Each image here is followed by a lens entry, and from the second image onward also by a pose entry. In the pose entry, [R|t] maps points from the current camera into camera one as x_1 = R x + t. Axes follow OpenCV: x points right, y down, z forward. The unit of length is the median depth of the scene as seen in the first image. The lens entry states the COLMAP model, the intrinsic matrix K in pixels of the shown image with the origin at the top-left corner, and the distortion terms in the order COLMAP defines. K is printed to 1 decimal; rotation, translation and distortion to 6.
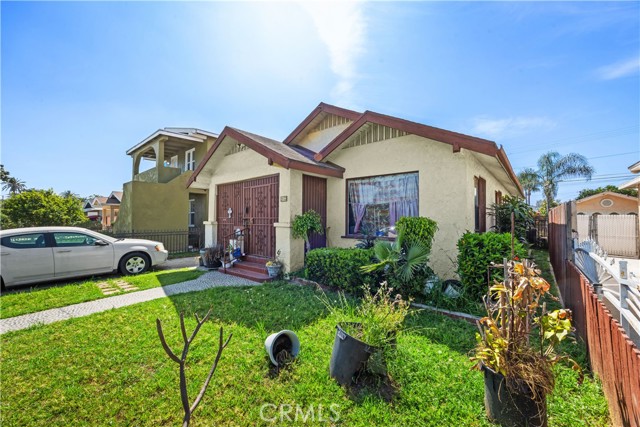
lens RADIAL K [[250.5, 0, 322.2], [0, 250.5, 213.9], [0, 0, 1]] dist [-0.008977, -0.000616]
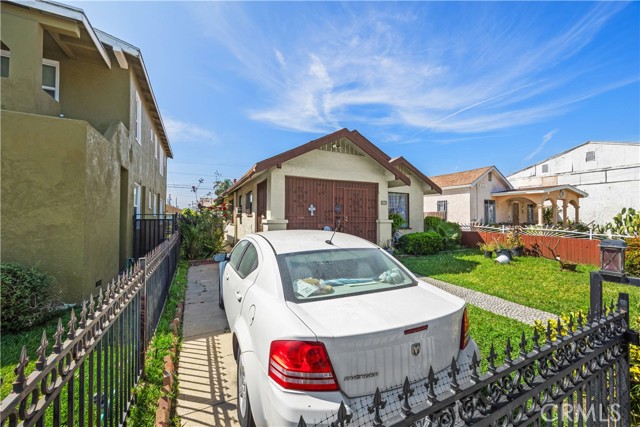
lens RADIAL K [[250.5, 0, 322.6], [0, 250.5, 214.0], [0, 0, 1]] dist [-0.008977, -0.000616]
pose [[0.394143, 0.008391, 0.919011, -1.235615], [-0.023617, 0.999721, 0.001001, 0.008078], [-0.918746, -0.022099, 0.394231, 0.590808]]
